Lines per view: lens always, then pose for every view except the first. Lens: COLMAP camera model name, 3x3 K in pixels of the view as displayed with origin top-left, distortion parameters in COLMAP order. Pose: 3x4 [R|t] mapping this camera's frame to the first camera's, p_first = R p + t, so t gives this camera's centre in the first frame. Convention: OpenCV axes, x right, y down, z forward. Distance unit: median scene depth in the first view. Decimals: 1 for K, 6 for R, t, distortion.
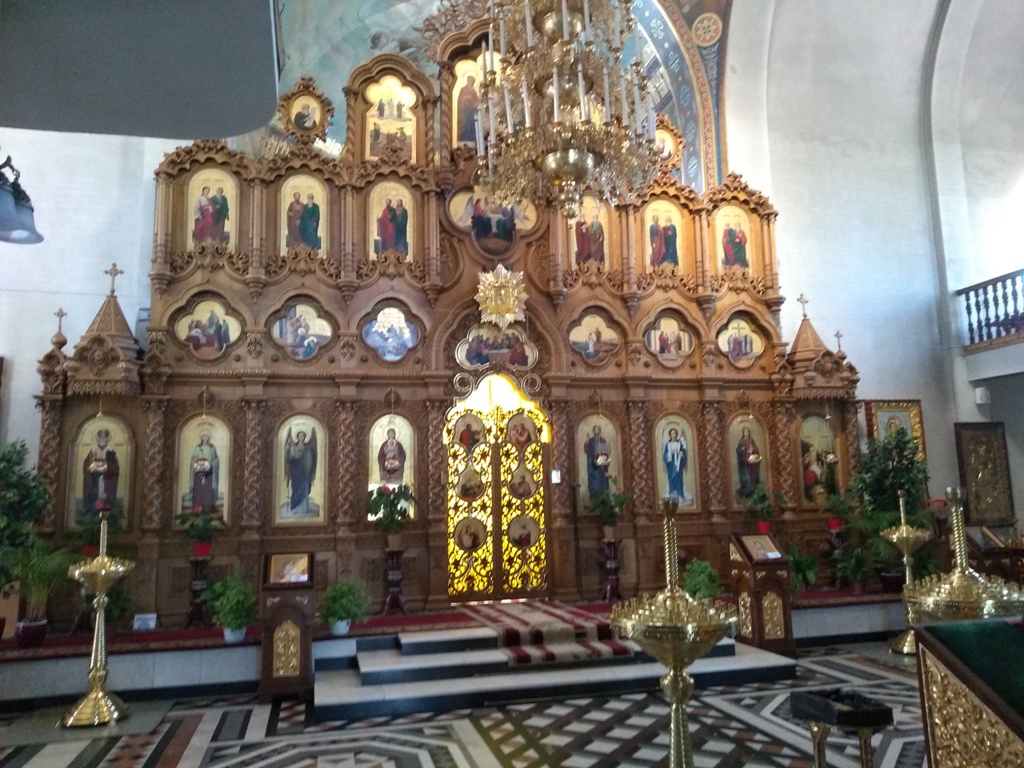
lens RADIAL K [[794.6, 0, 512.2], [0, 794.6, 381.9], [0, 0, 1]] dist [0.094131, -0.153283]
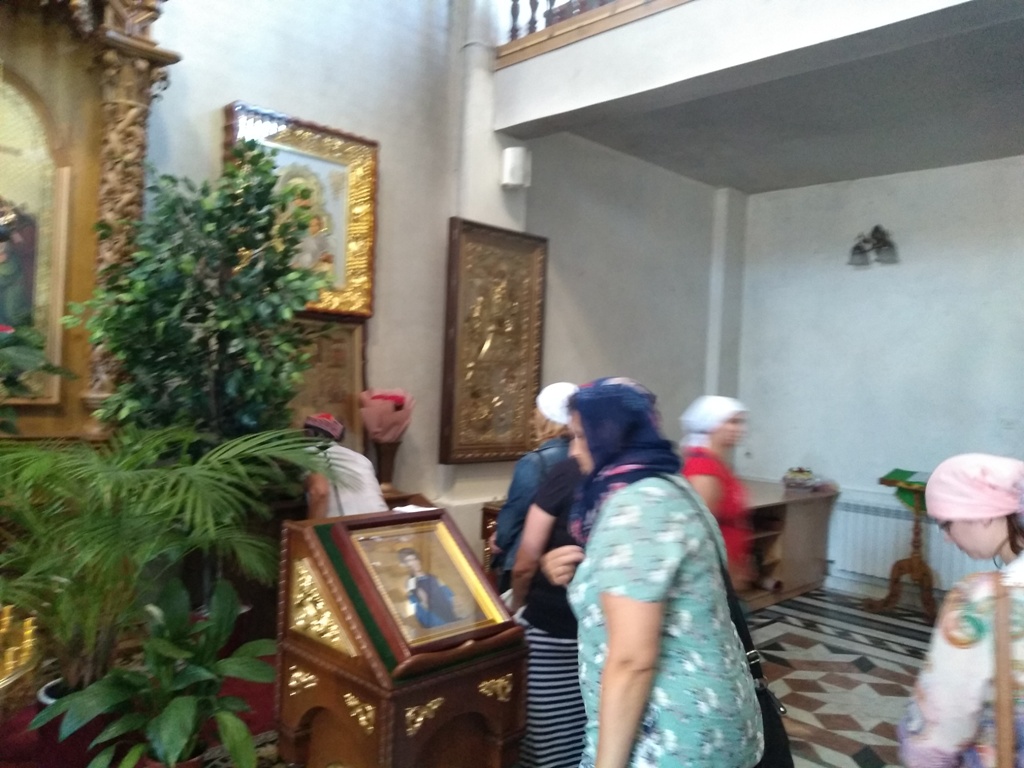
lens RADIAL K [[794.6, 0, 512.2], [0, 794.6, 381.9], [0, 0, 1]] dist [0.094131, -0.153283]
pose [[0.862720, 0.066548, 0.501284, 0.372491], [-0.139969, 0.983998, 0.110258, 0.084921], [-0.485925, -0.165286, 0.858229, 0.610003]]
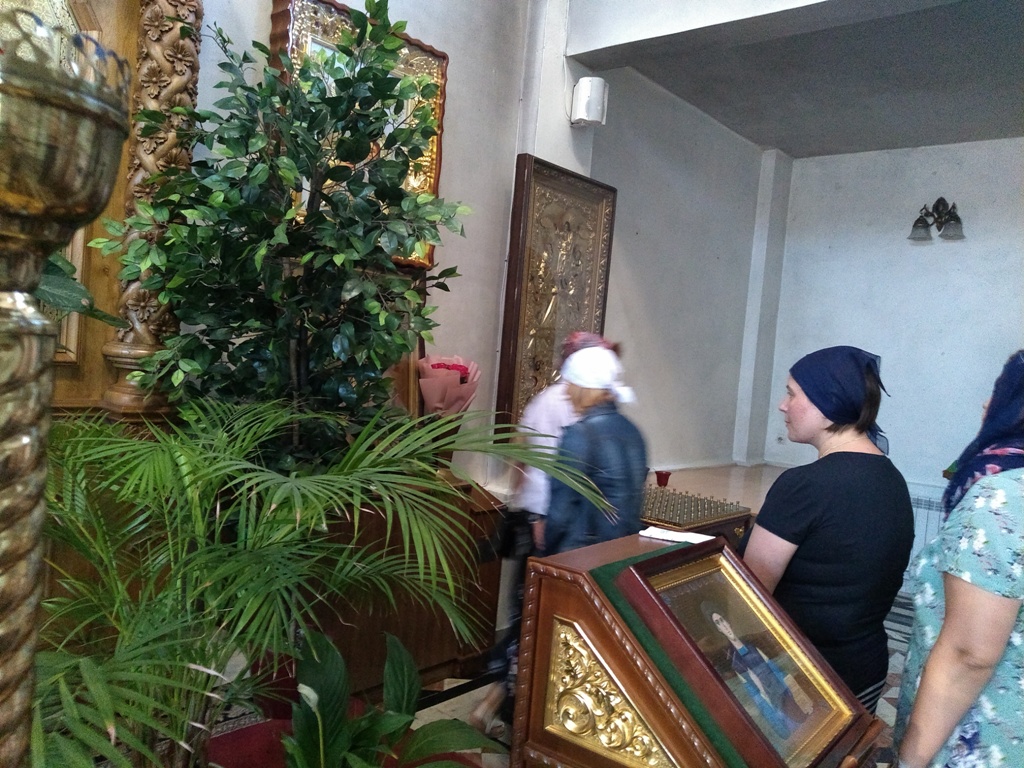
lens RADIAL K [[800.5, 0, 505.5], [0, 800.5, 369.0], [0, 0, 1]] dist [0.044057, -0.006457]
pose [[0.812380, 0.086225, 0.576718, 0.348860], [-0.183667, 0.976504, 0.112721, 0.103822], [-0.553448, -0.197497, 0.809129, 0.698458]]
